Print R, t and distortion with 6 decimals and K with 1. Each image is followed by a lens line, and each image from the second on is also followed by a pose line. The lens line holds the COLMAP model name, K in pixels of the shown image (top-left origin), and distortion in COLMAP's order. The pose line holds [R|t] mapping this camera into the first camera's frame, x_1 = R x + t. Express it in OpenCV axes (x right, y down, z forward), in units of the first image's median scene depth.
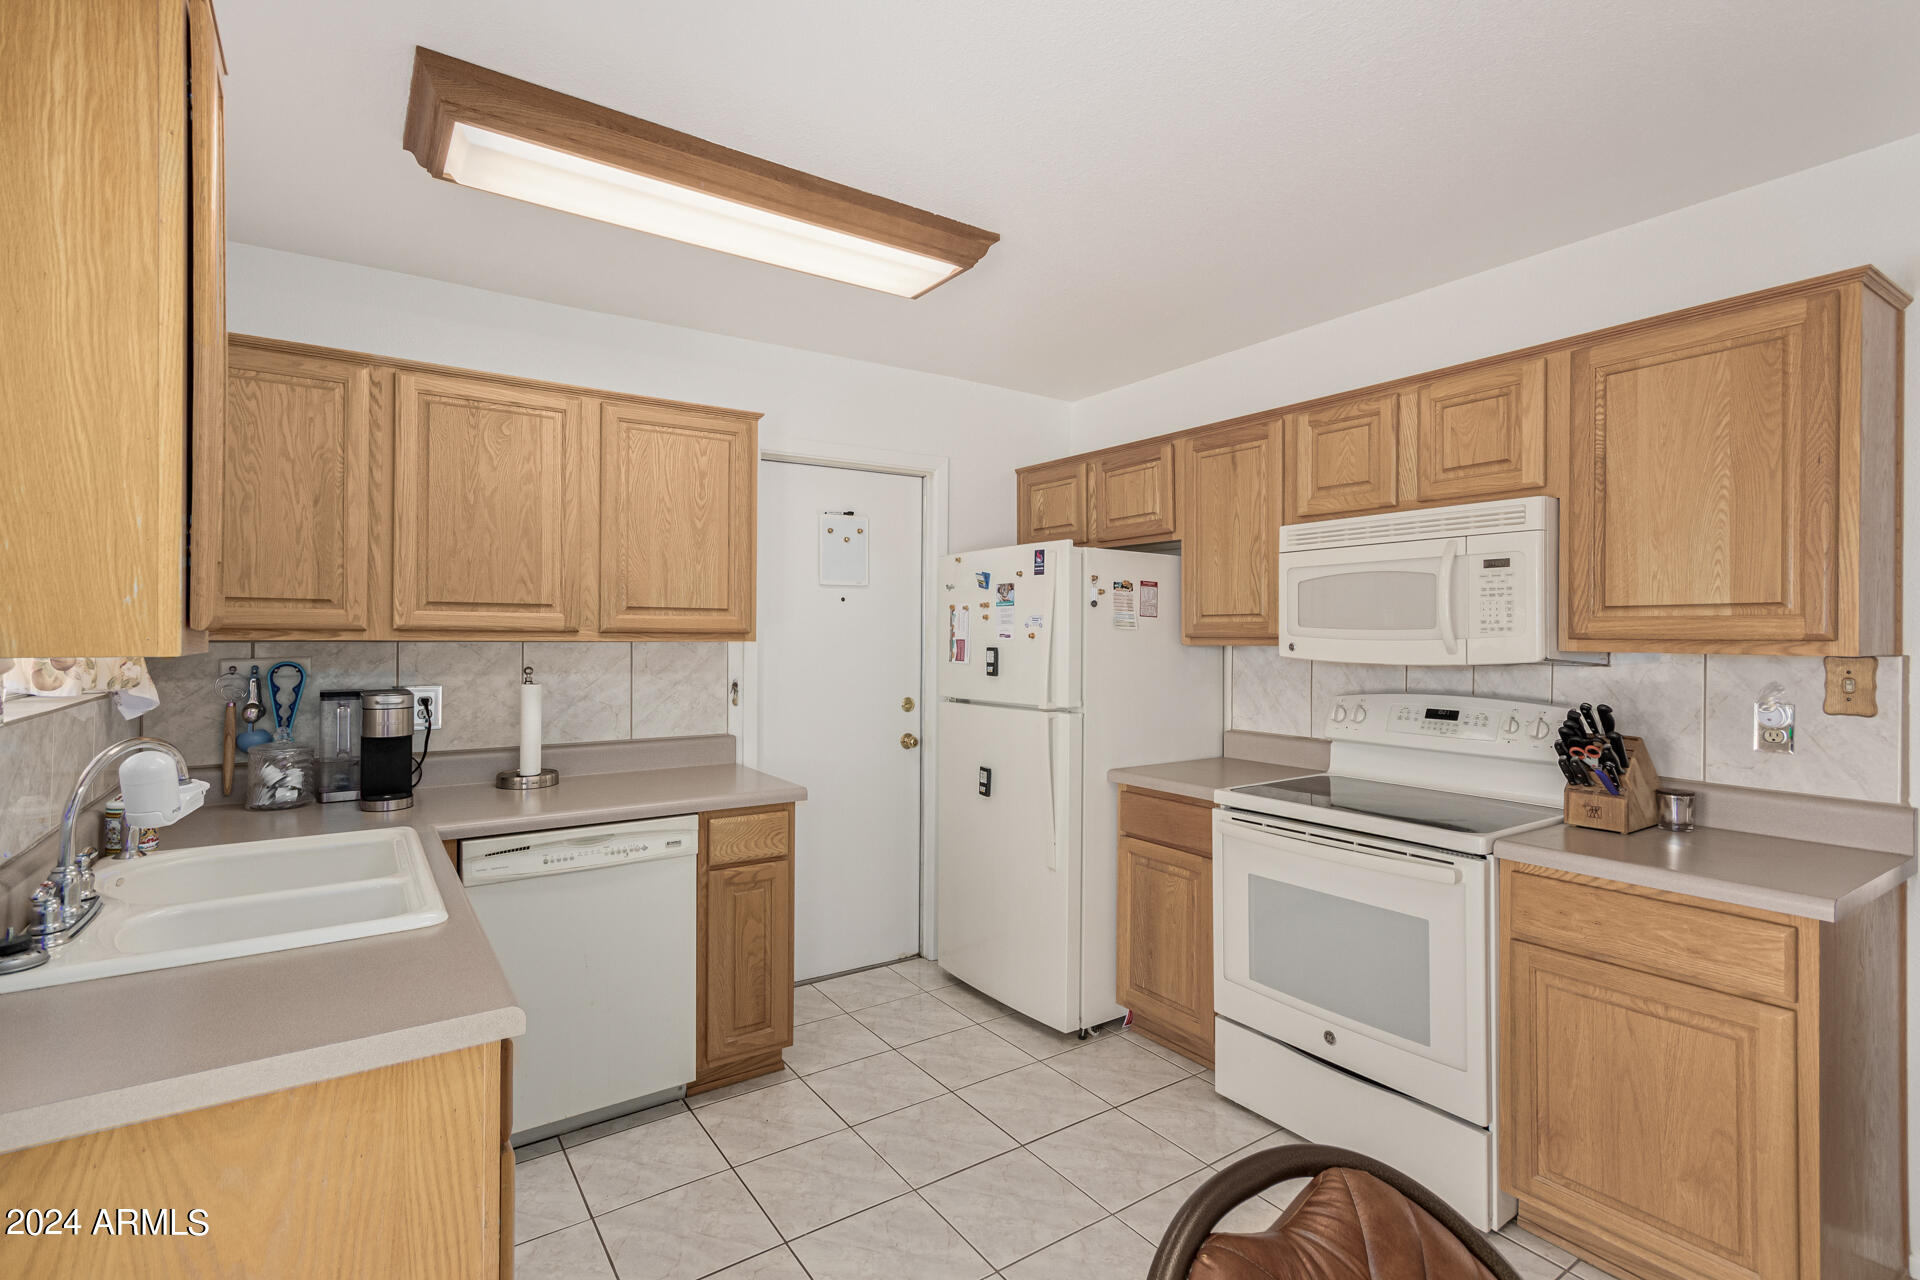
lens RADIAL K [[894.8, 0, 957.2], [0, 894.8, 640.6], [0, 0, 1]] dist [0.000617, 0.000370]
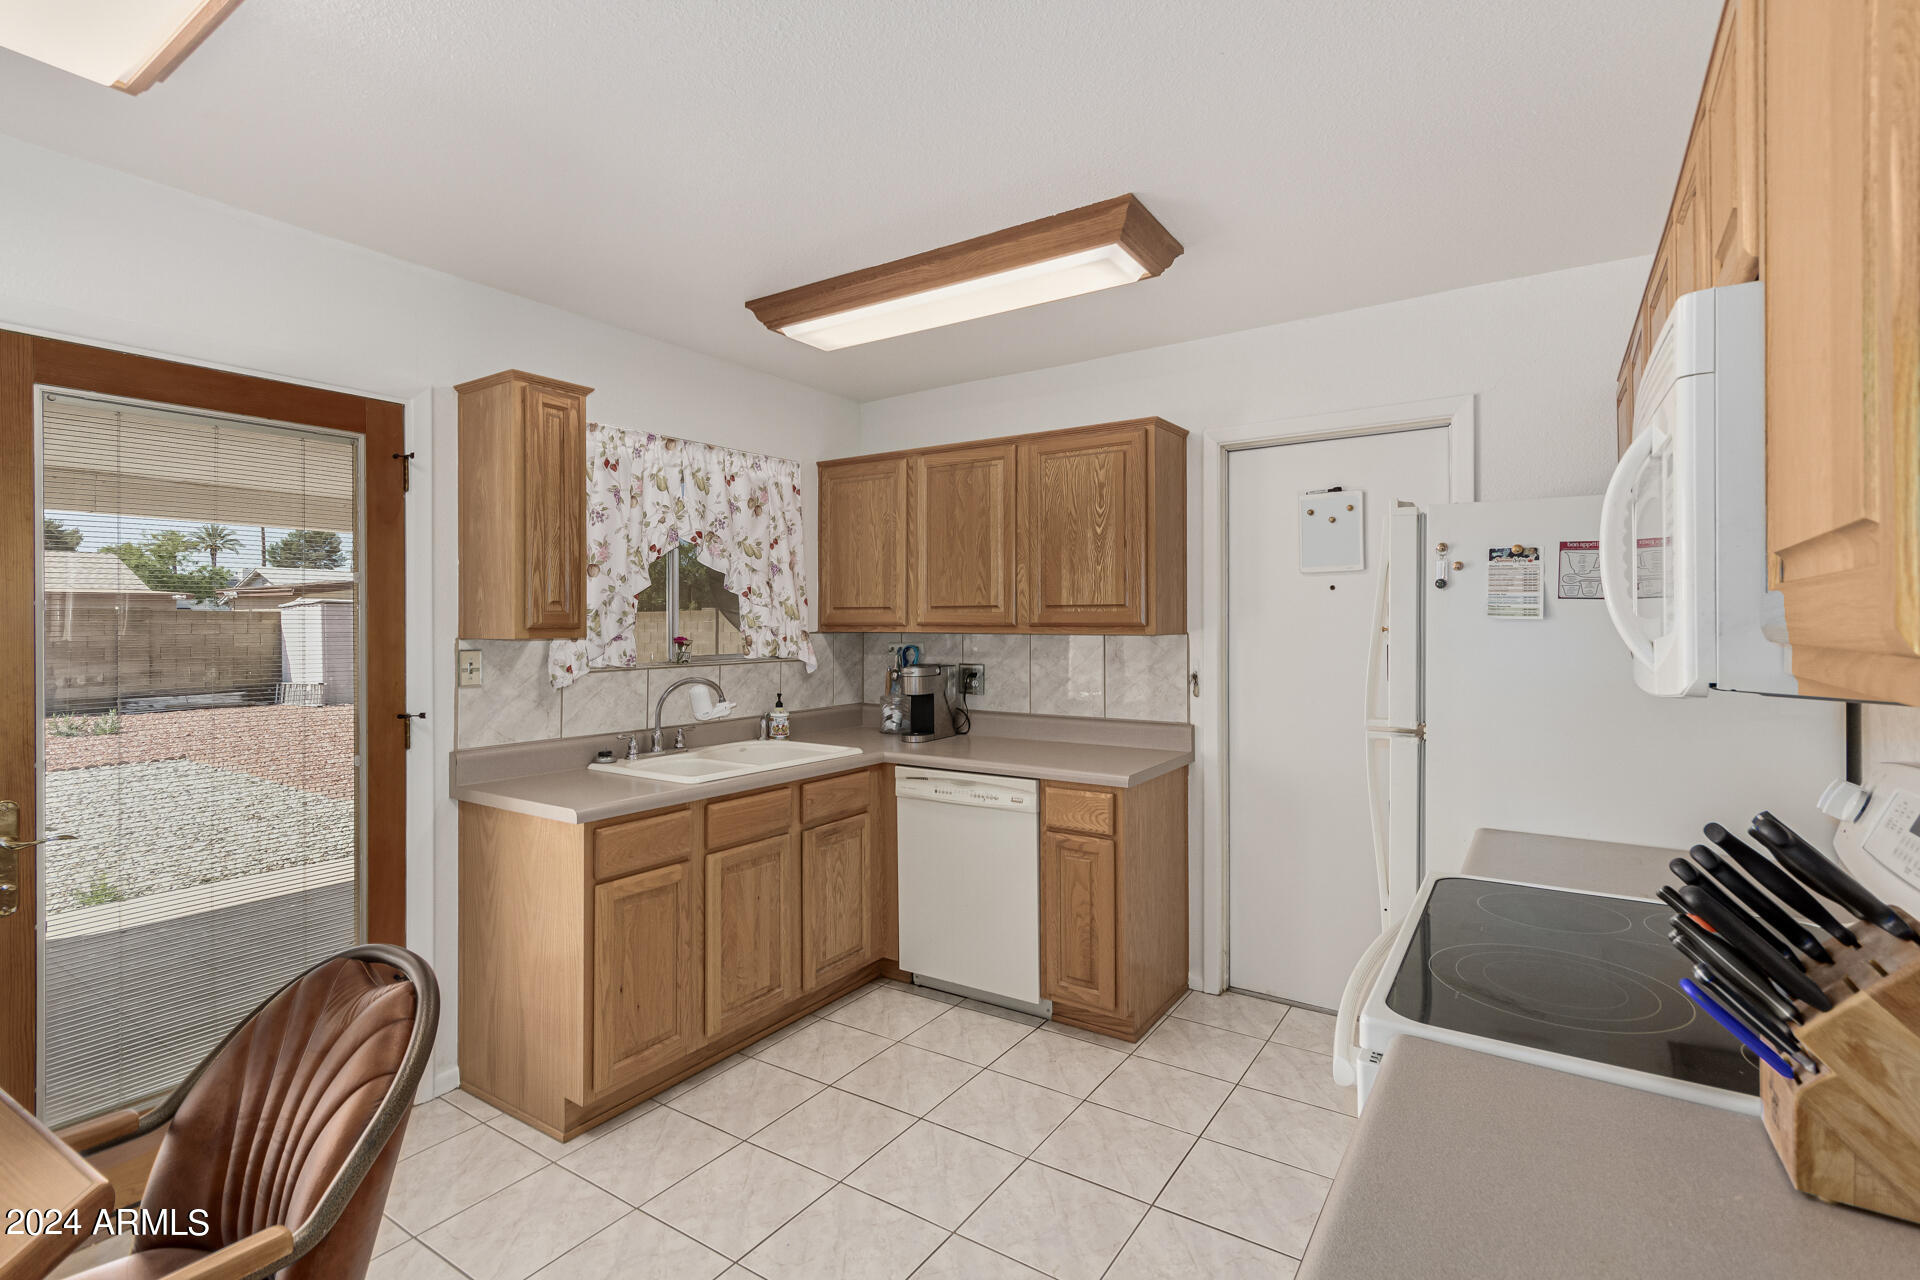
lens RADIAL K [[894.8, 0, 956.8], [0, 894.8, 629.8], [0, 0, 1]] dist [0.000617, 0.000370]
pose [[0.375524, 0.002653, -0.926809, 0.756858], [-0.003128, 0.999994, 0.001595, -0.006572], [0.926807, 0.002300, 0.375530, 0.448973]]
